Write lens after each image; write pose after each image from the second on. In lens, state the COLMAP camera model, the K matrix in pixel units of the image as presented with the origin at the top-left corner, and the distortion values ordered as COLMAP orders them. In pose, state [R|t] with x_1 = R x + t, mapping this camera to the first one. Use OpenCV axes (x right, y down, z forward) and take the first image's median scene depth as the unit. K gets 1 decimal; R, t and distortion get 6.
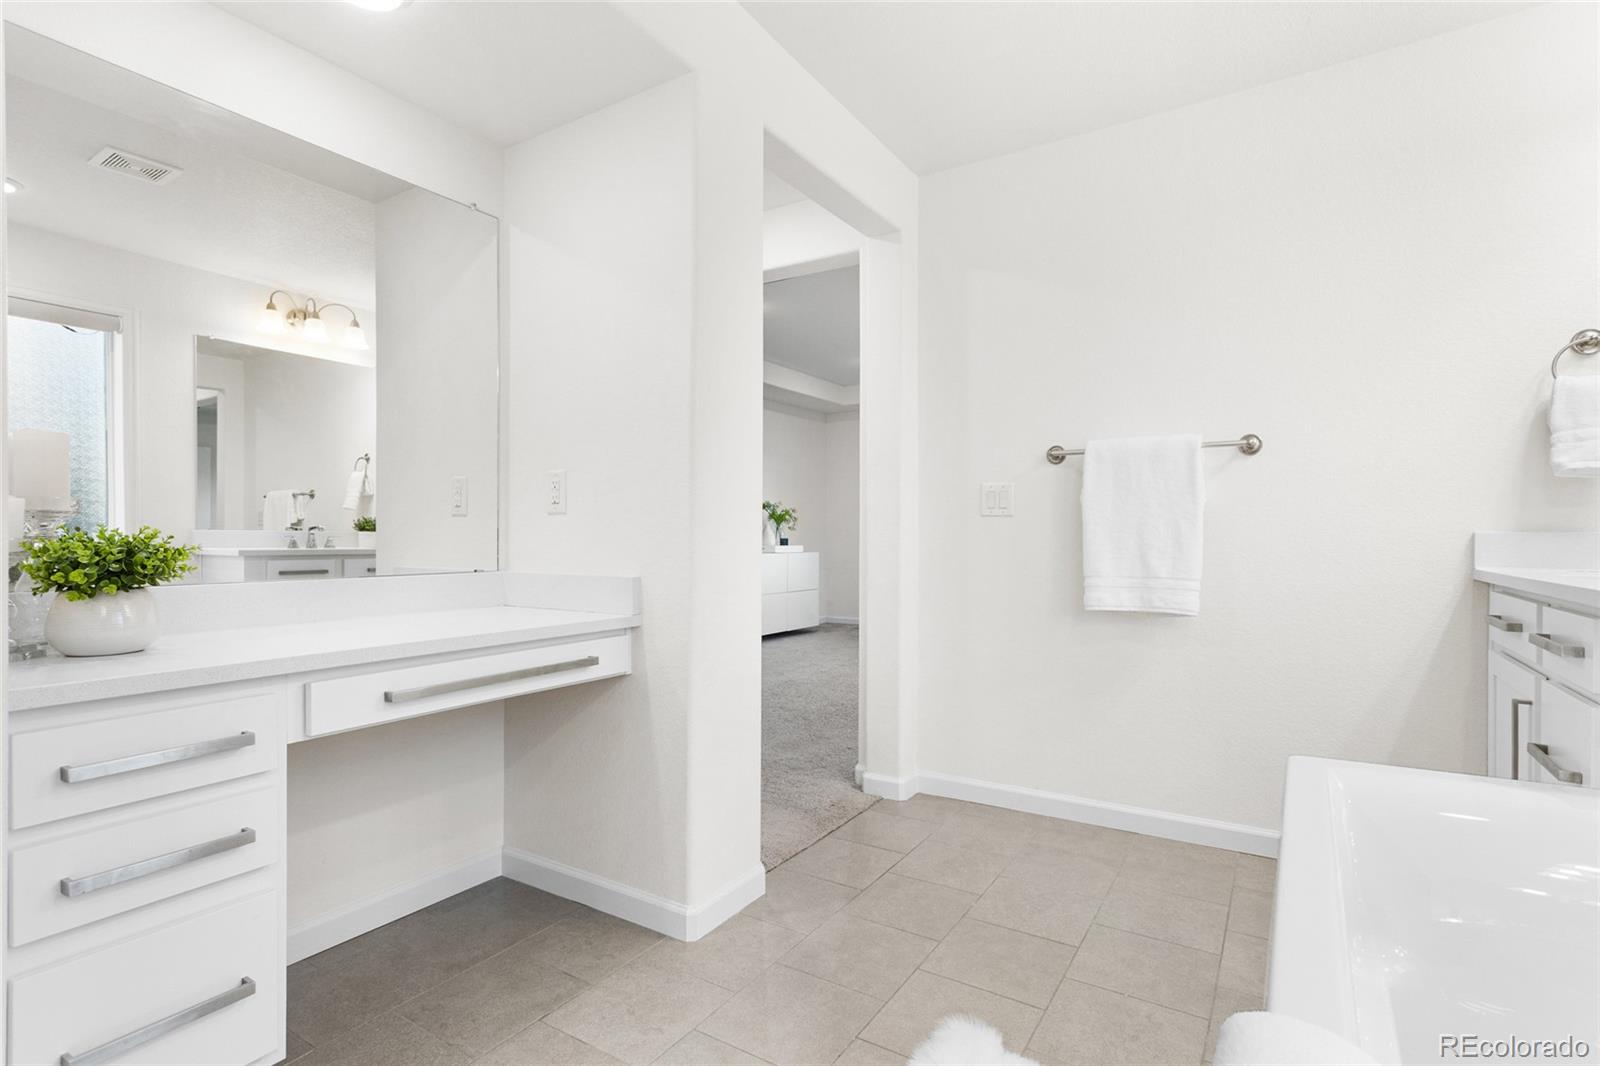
lens RADIAL K [[799.2, 0, 800.0], [0, 799.2, 533.0], [0, 0, 1]] dist [0.012650, -0.000536]
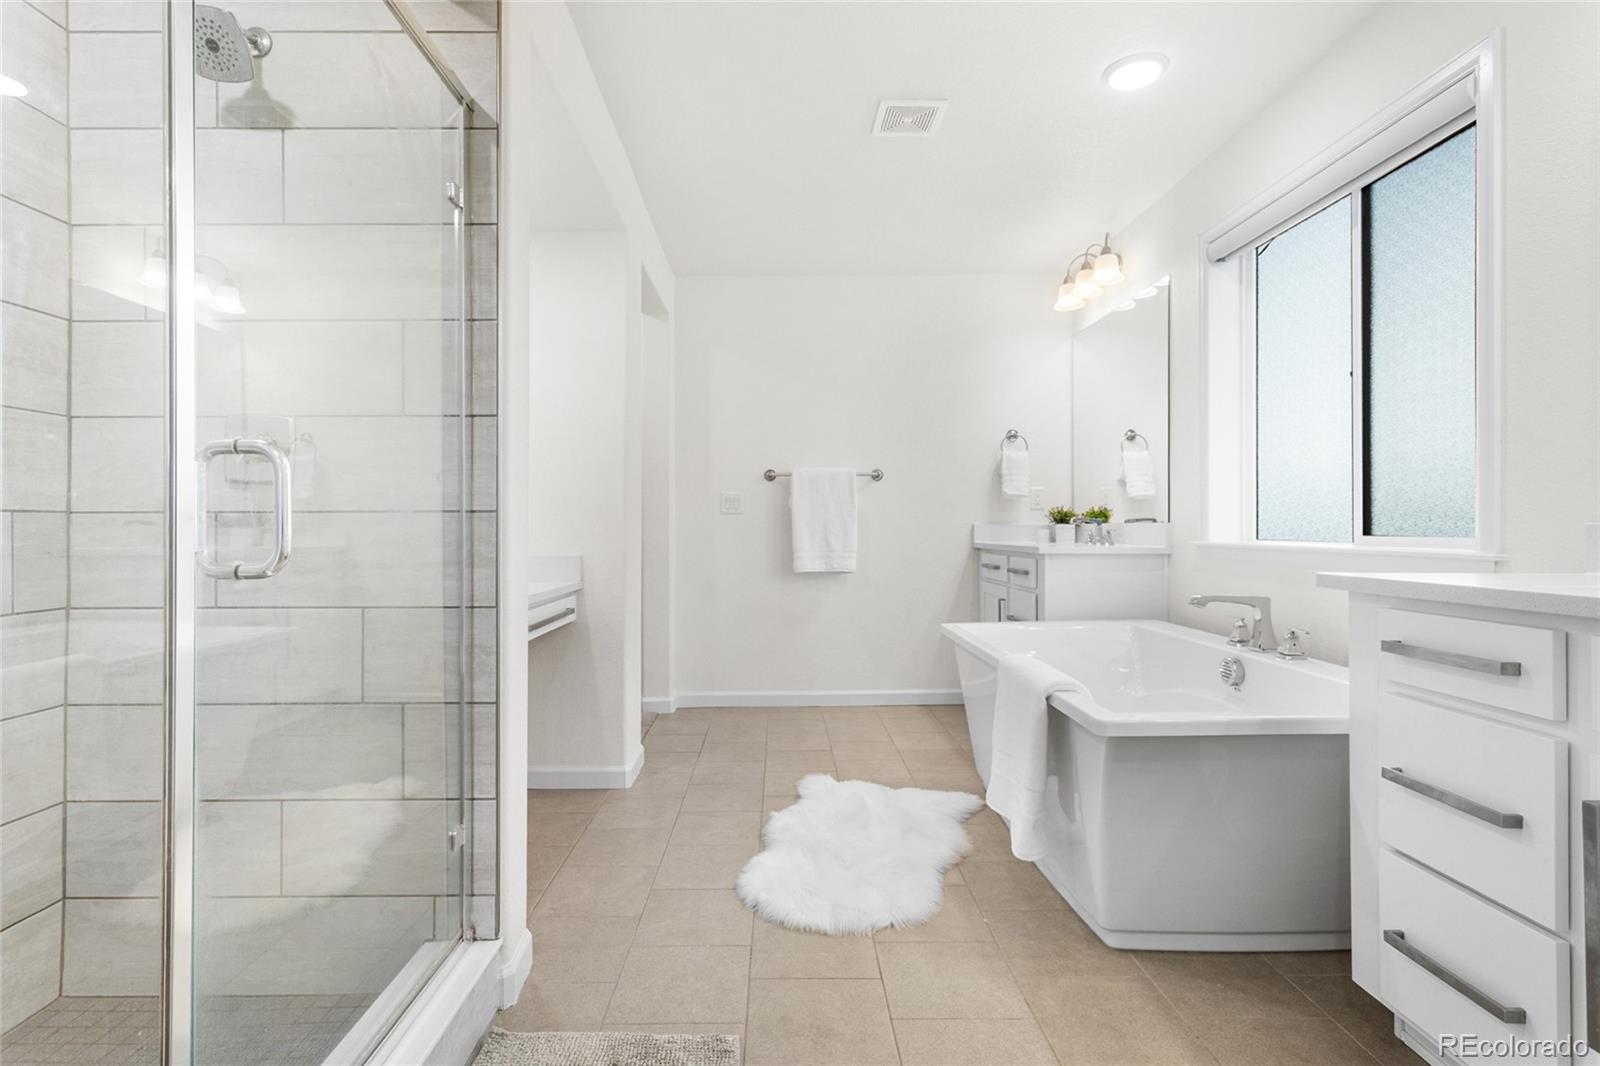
lens RADIAL K [[779.5, 0, 800.0], [0, 779.5, 533.0], [0, 0, 1]] dist [-0.045047, 0.029650]
pose [[0.831635, -0.008392, 0.555259, -0.615757], [0.003337, 0.999943, 0.010113, 0.000026], [-0.555312, -0.006558, 0.831616, -0.388228]]
